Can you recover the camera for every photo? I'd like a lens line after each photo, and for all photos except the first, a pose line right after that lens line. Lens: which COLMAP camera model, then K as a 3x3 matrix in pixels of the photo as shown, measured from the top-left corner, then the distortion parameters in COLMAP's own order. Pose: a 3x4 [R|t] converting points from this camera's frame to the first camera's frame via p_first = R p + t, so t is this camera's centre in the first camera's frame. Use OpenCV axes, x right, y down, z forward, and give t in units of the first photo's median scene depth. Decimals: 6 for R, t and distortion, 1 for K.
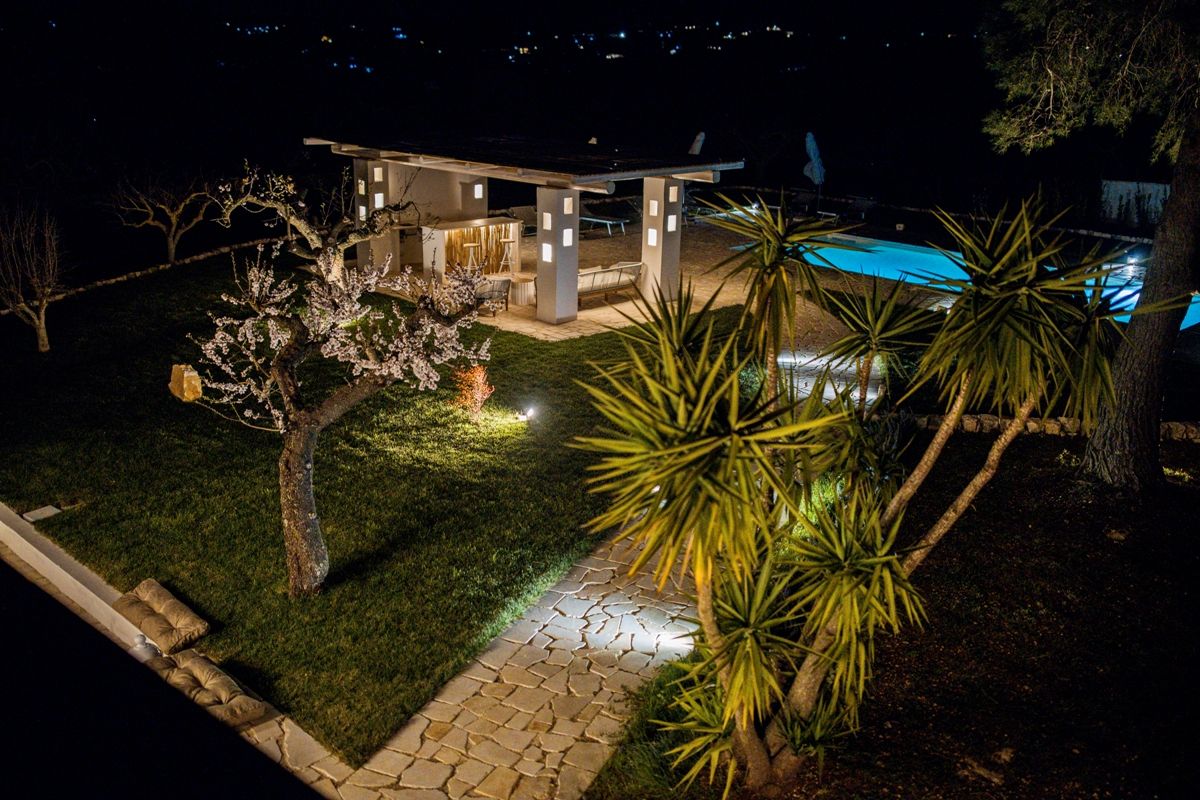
lens RADIAL K [[1150.5, 0, 595.2], [0, 1150.5, 401.1], [0, 0, 1]] dist [-0.004623, 0.000000]
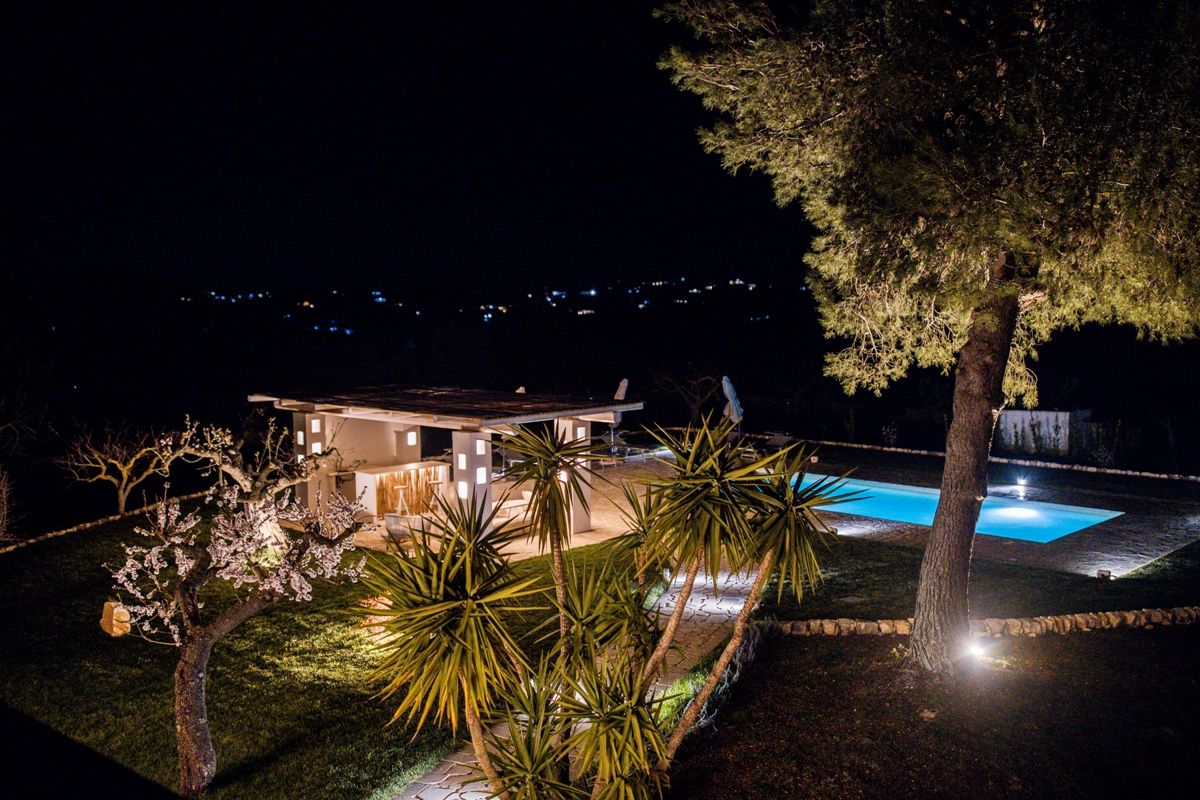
lens RADIAL K [[1150.5, 0, 604.5], [0, 1150.5, 400.4], [0, 0, 1]] dist [-0.004623, 0.000000]
pose [[0.999099, -0.031931, 0.027950, 0.090755], [0.037148, 0.976494, -0.212318, 0.034469], [-0.020514, 0.213165, 0.976801, -0.123929]]
